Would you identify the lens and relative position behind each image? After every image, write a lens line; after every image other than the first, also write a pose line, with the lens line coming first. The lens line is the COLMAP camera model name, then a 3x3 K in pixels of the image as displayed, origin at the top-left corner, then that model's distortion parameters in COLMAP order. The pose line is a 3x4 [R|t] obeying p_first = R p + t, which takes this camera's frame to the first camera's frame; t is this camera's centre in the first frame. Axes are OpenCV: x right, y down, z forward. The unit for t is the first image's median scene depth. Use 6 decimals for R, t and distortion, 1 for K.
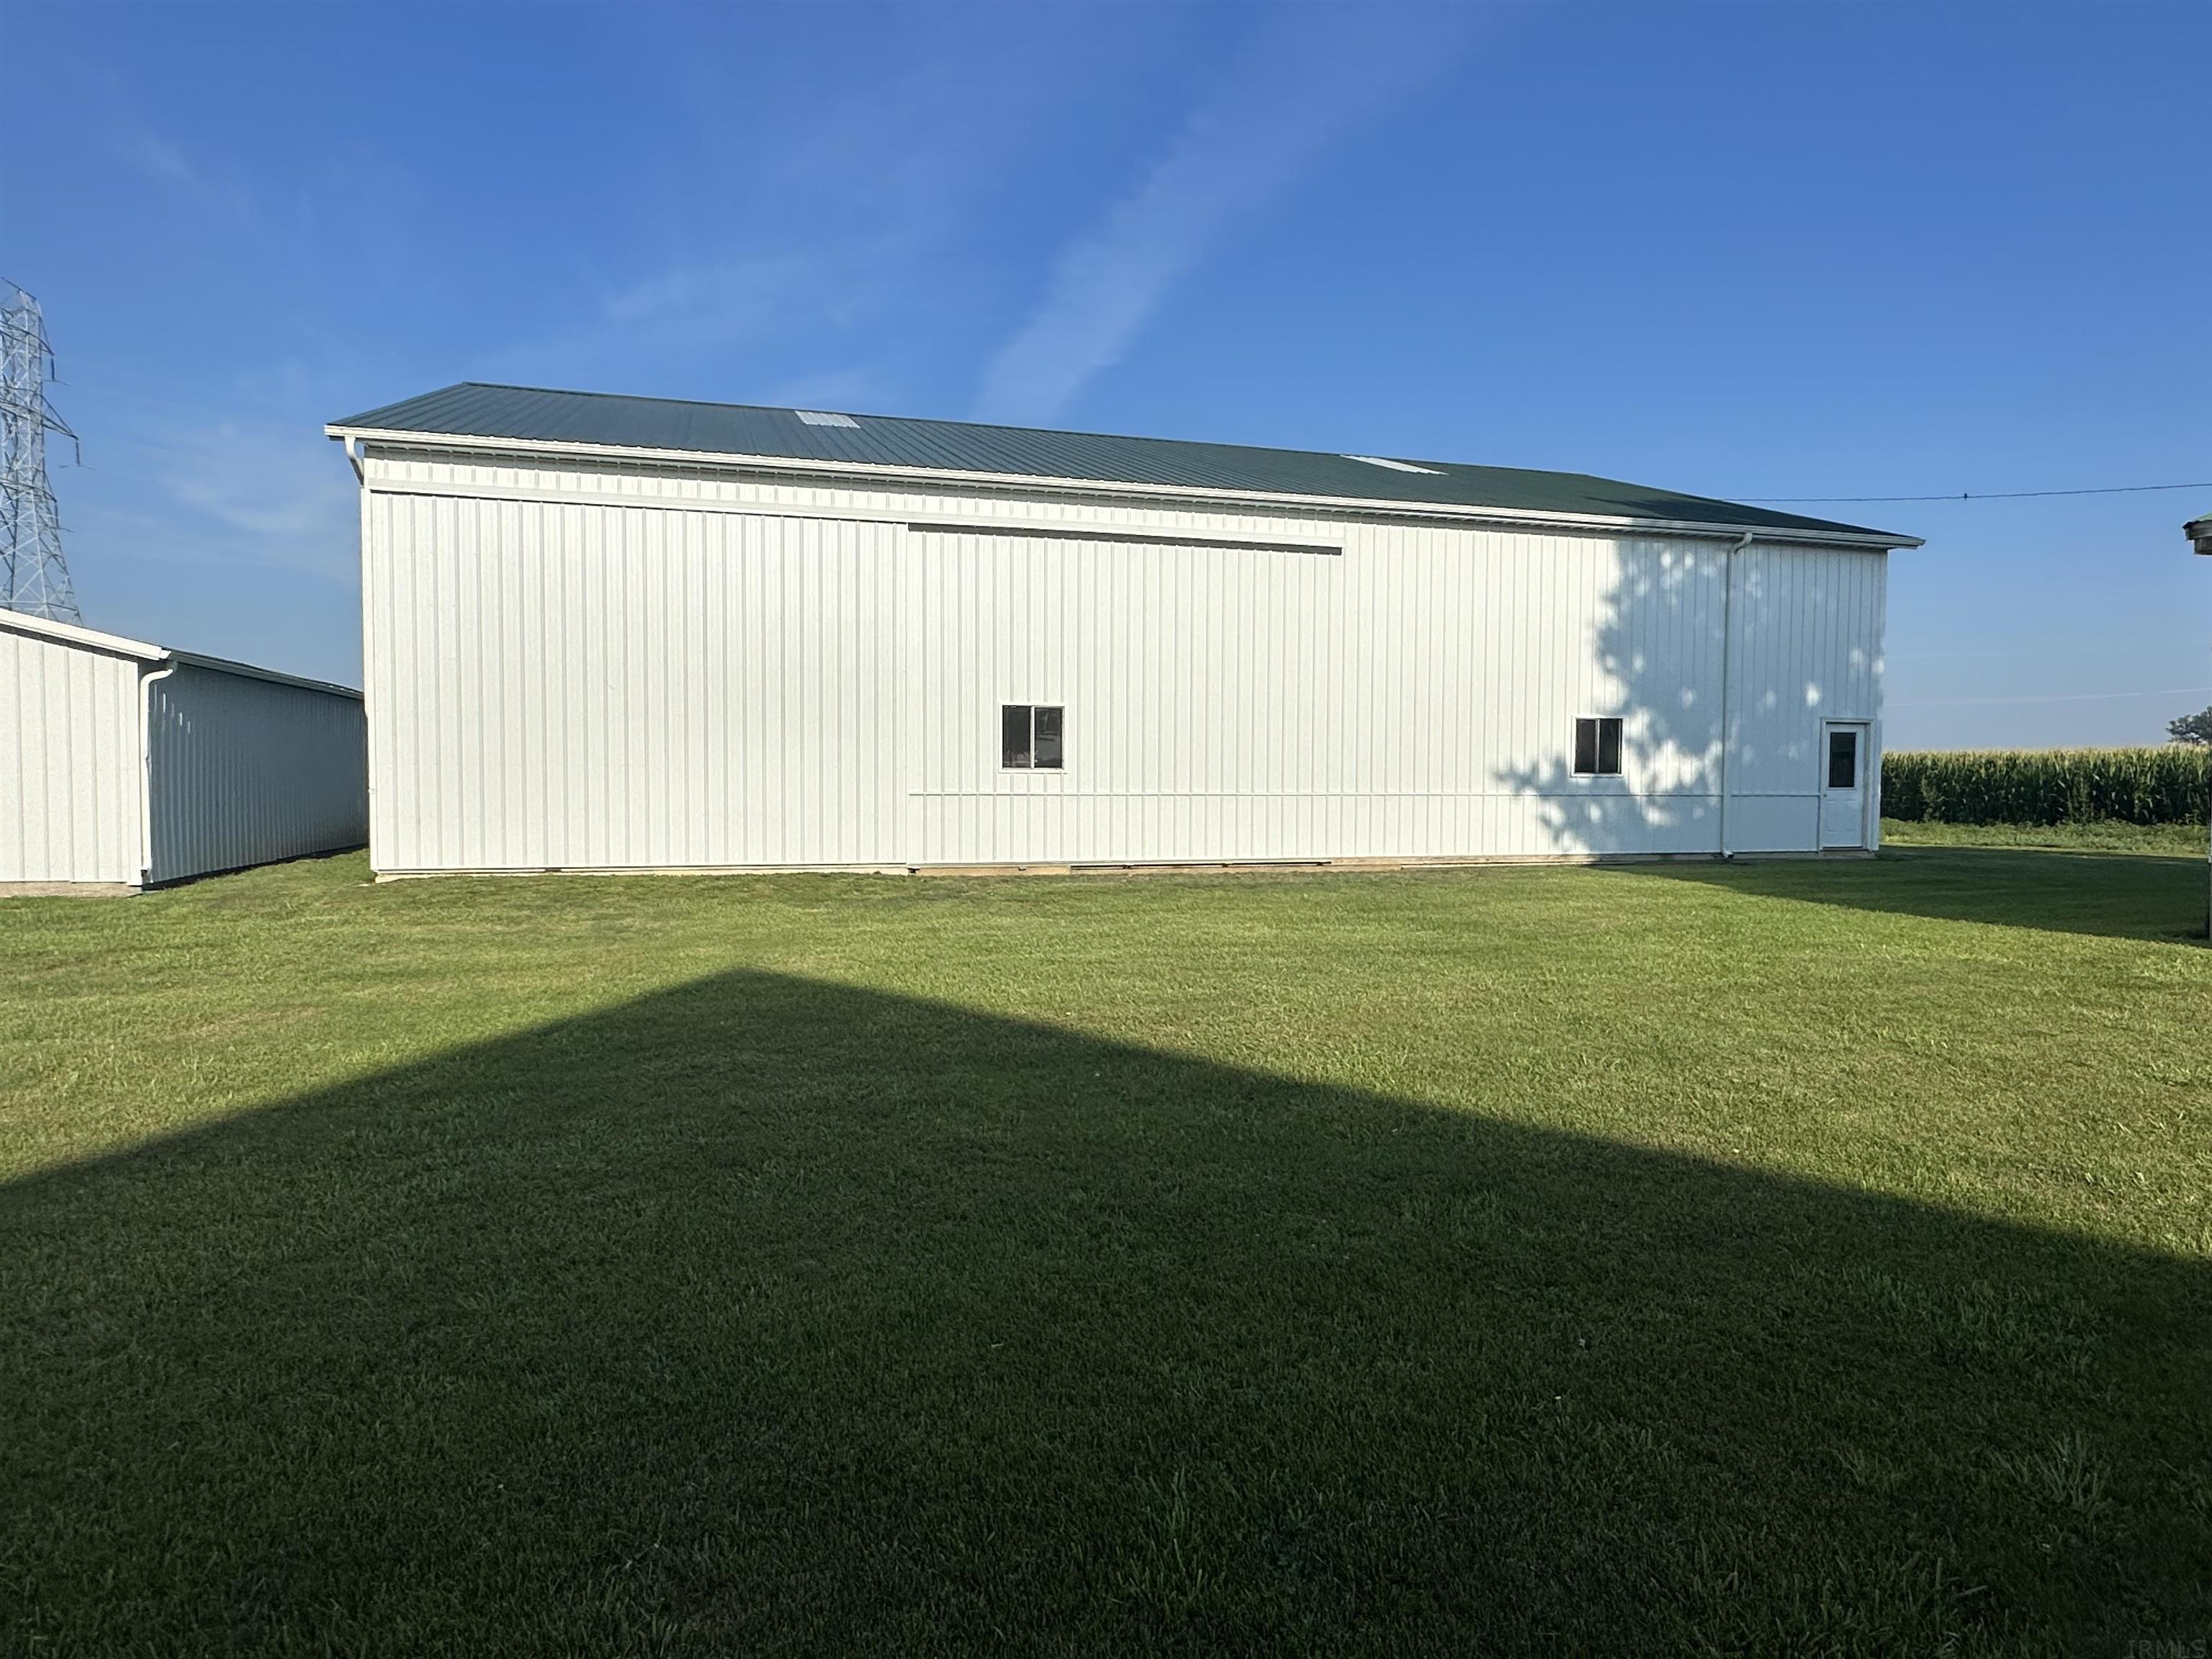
lens RADIAL K [[1289.9, 0, 1106.8], [0, 1289.9, 828.9], [0, 0, 1]] dist [-0.006865, -0.002302]
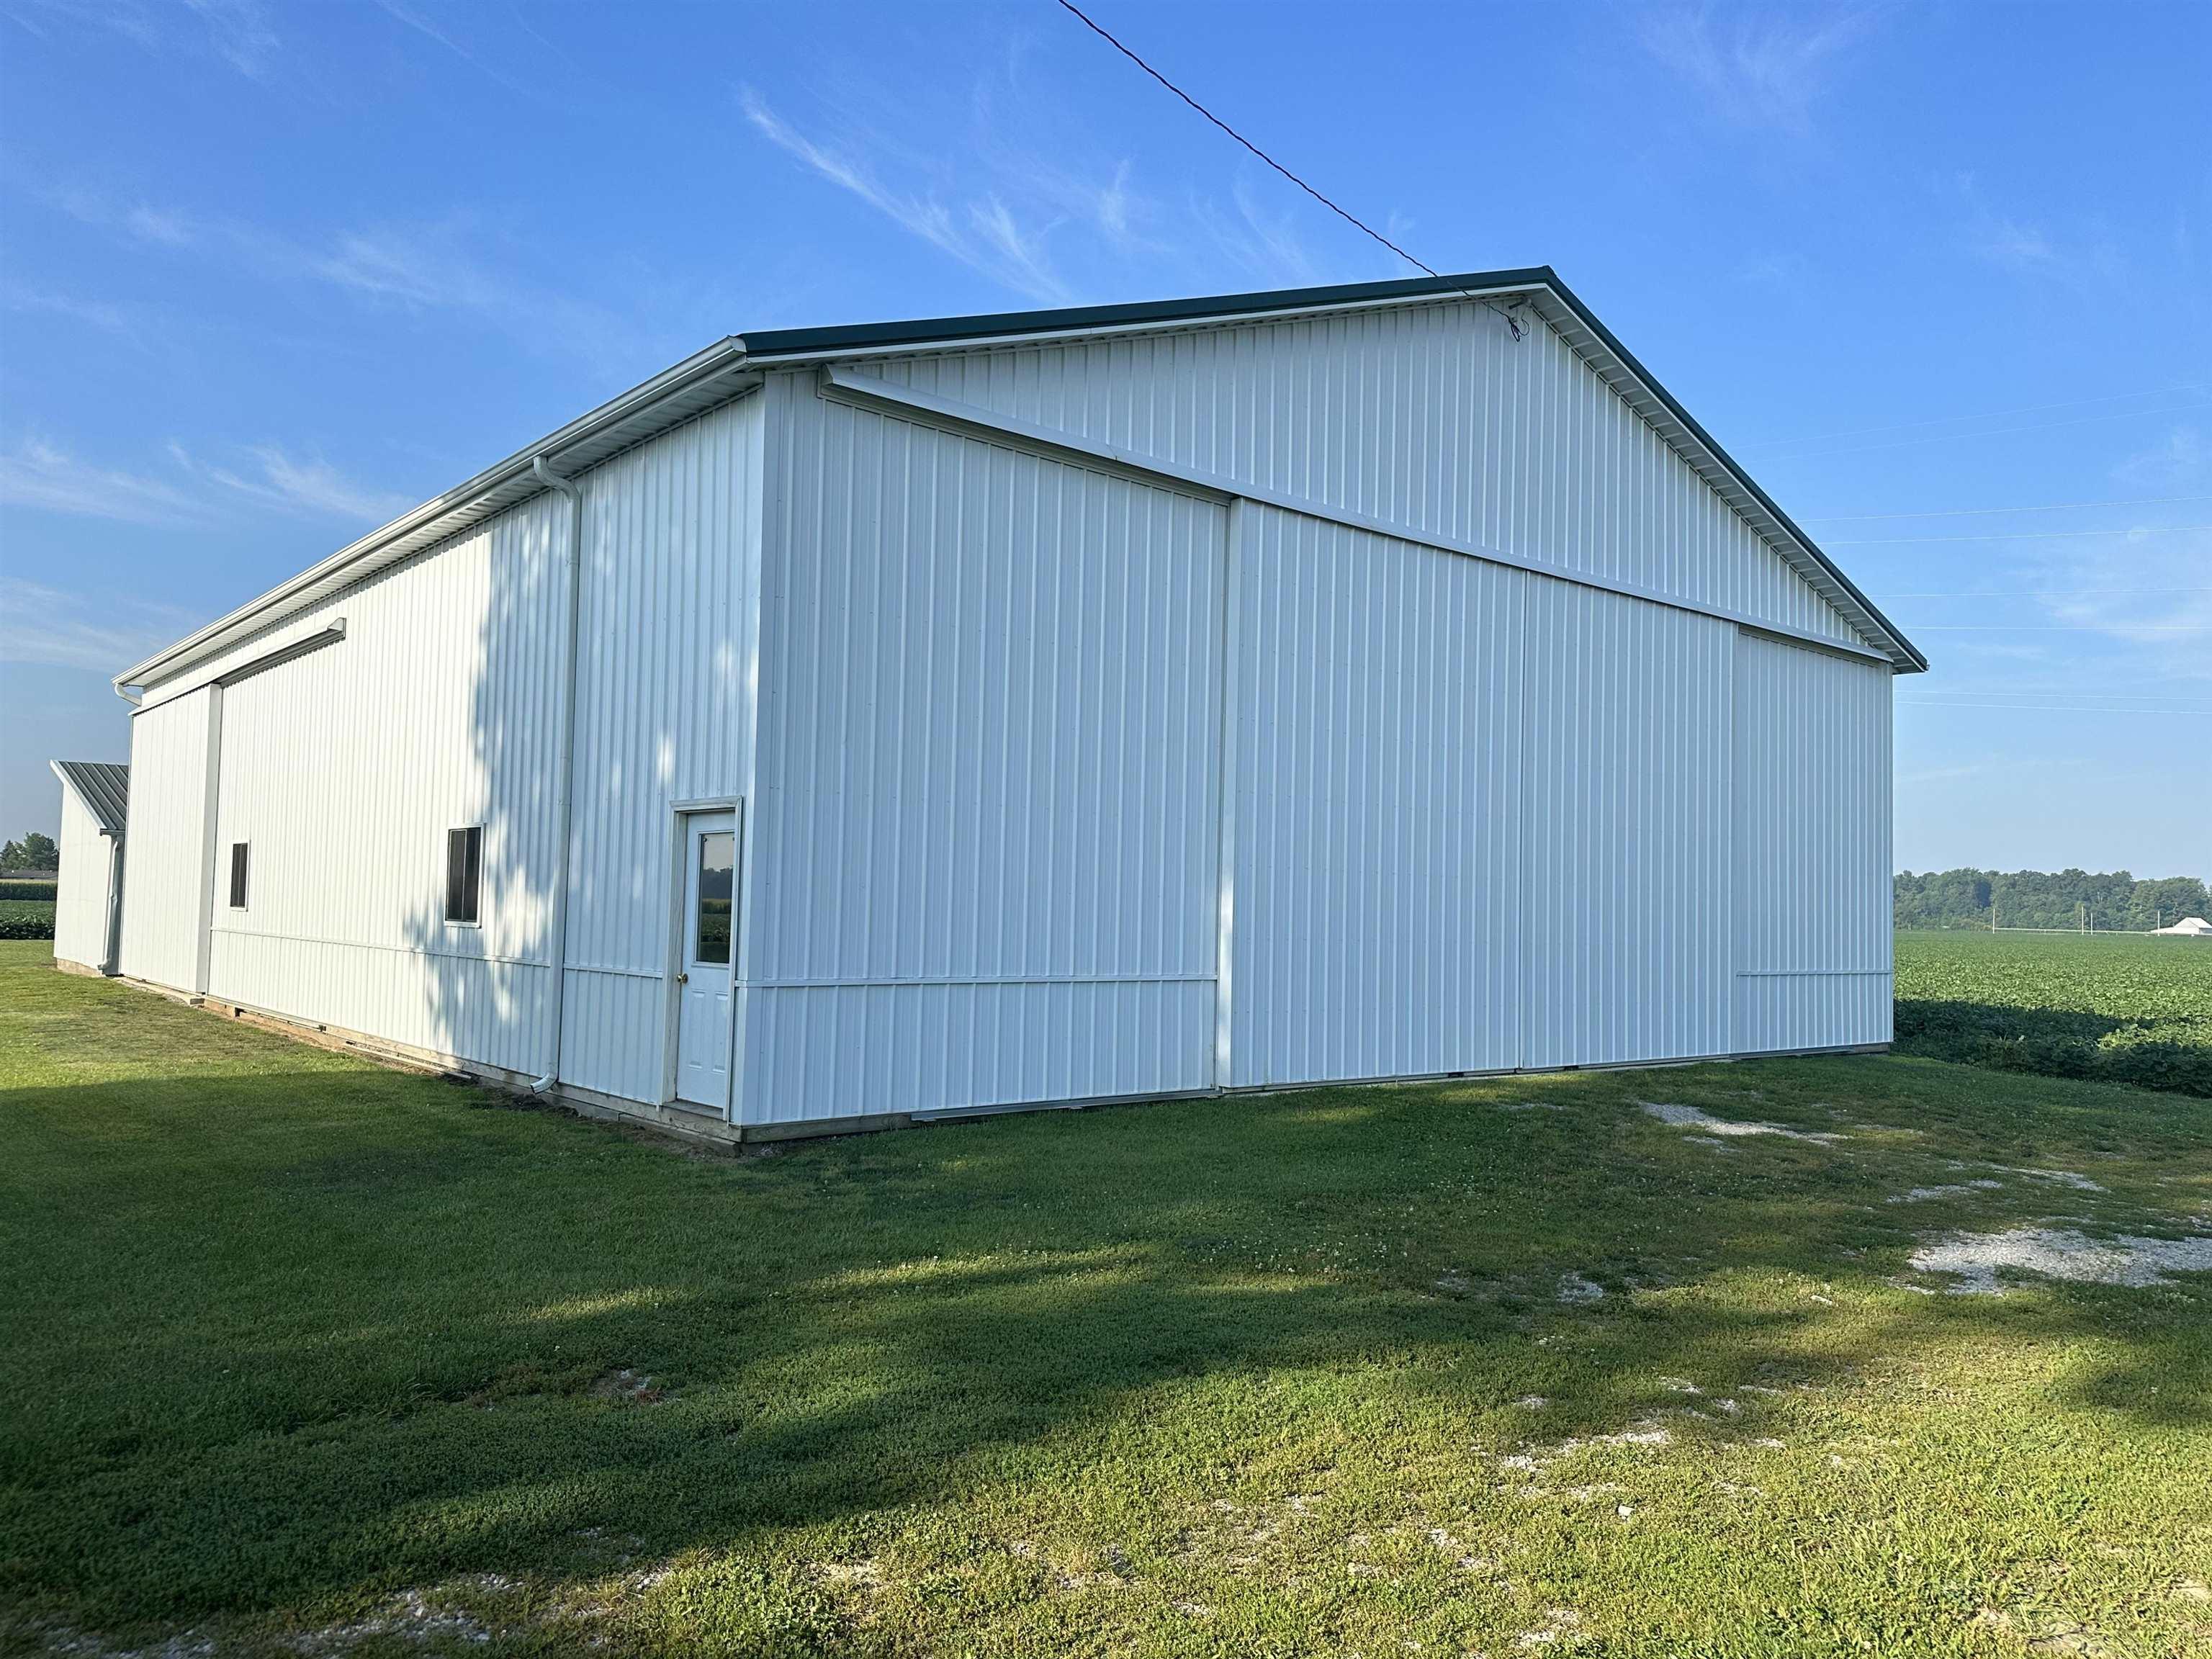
lens RADIAL K [[1614.1, 0, 1105.6], [0, 1614.1, 838.1], [0, 0, 1]] dist [0.004858, 0.001377]
pose [[0.405888, -0.040508, -0.913025, 1.179264], [-0.058179, 0.995846, -0.070046, -0.047666], [0.912069, 0.081549, 0.401845, 0.961388]]
